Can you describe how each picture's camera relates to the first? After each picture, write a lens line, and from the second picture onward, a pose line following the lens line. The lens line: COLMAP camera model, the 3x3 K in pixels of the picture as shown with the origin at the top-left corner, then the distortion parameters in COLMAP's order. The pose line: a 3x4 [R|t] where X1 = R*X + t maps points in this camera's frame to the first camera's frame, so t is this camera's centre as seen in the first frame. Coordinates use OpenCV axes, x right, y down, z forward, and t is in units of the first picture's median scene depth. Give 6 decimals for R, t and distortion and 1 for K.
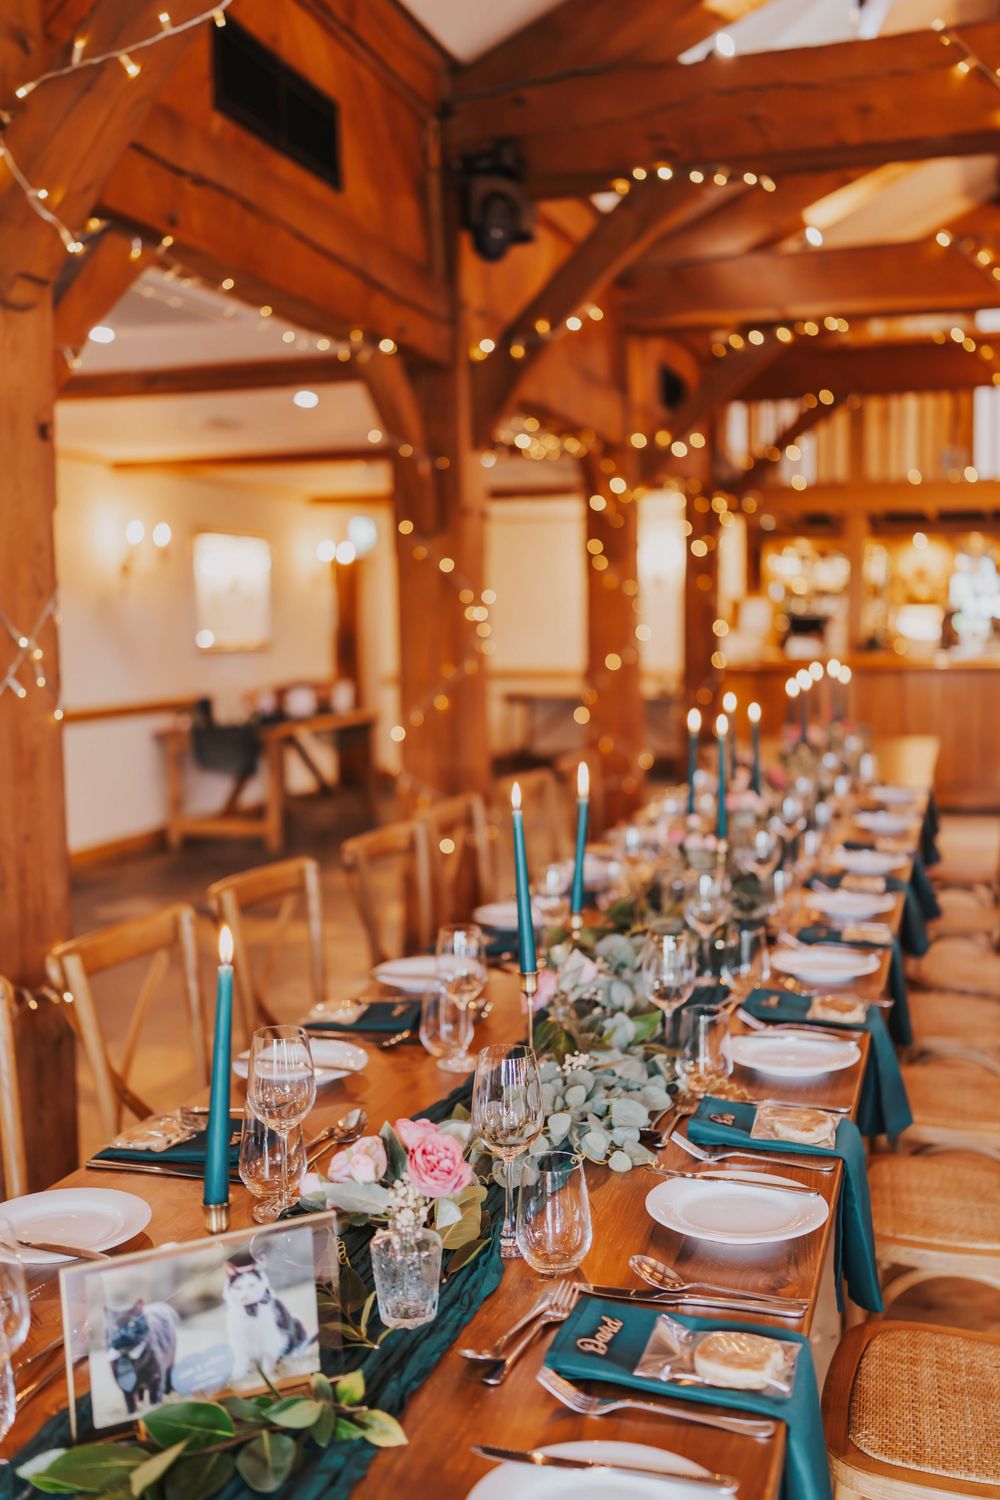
lens RADIAL K [[1445.5, 0, 500.0], [0, 1445.5, 750.0], [0, 0, 1]] dist [-0.009859, -0.011033]
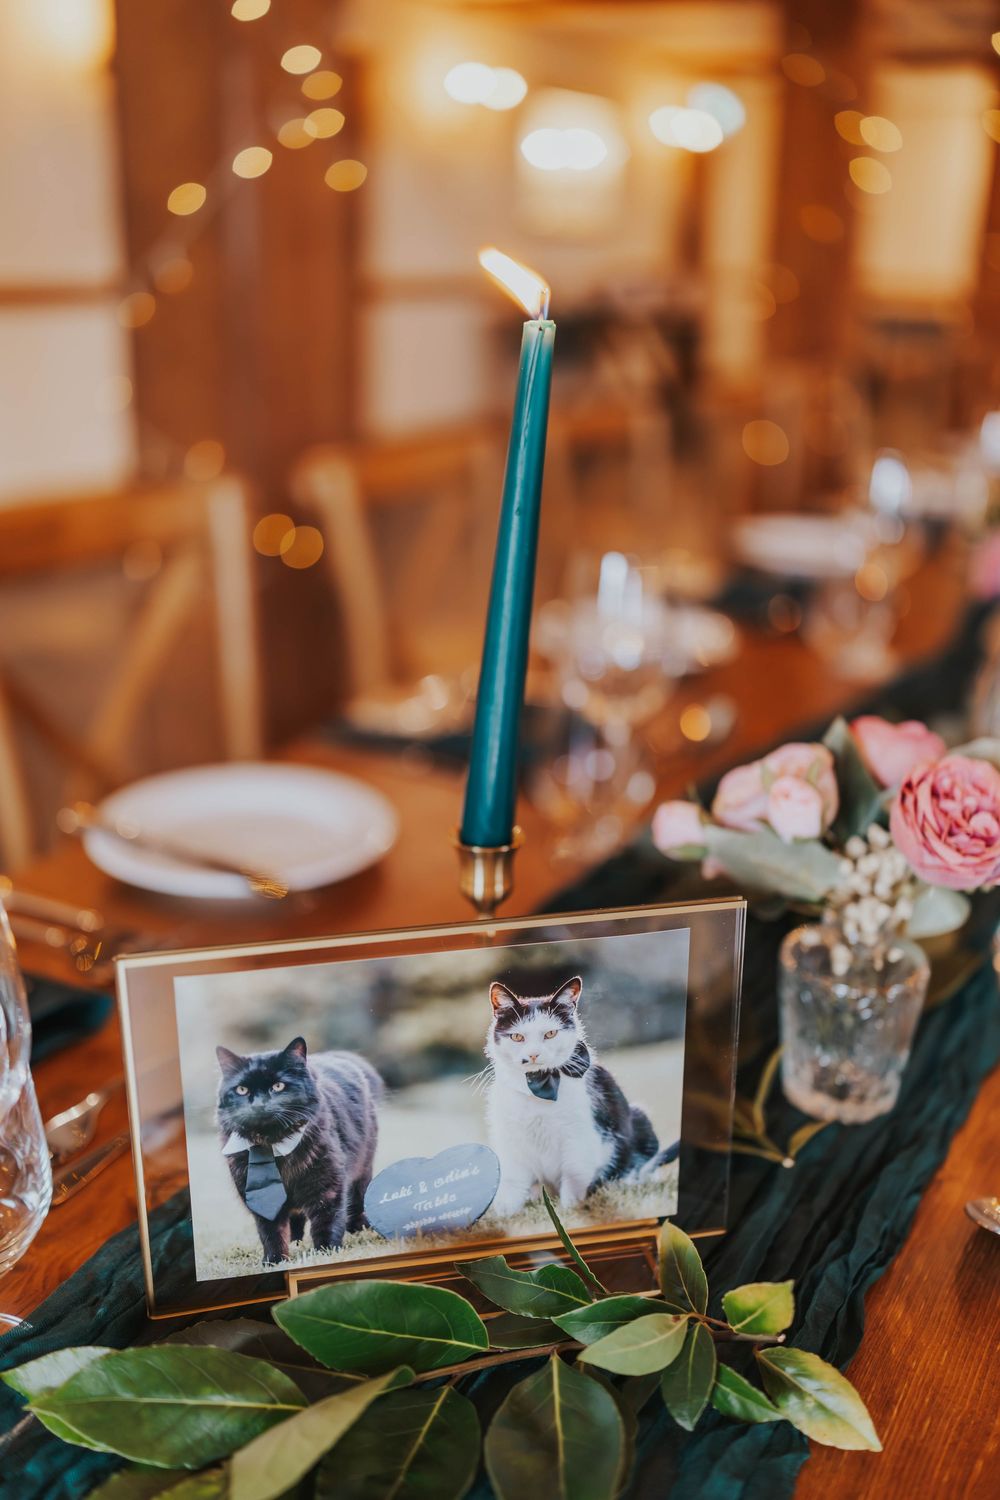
lens RADIAL K [[1445.5, 0, 500.0], [0, 1445.5, 750.0], [0, 0, 1]] dist [-0.009859, -0.011033]
pose [[0.973725, 0.114635, -0.196768, -0.108327], [-0.060207, 0.962904, 0.263041, 0.168752], [0.219623, -0.244283, 0.944506, 0.593585]]
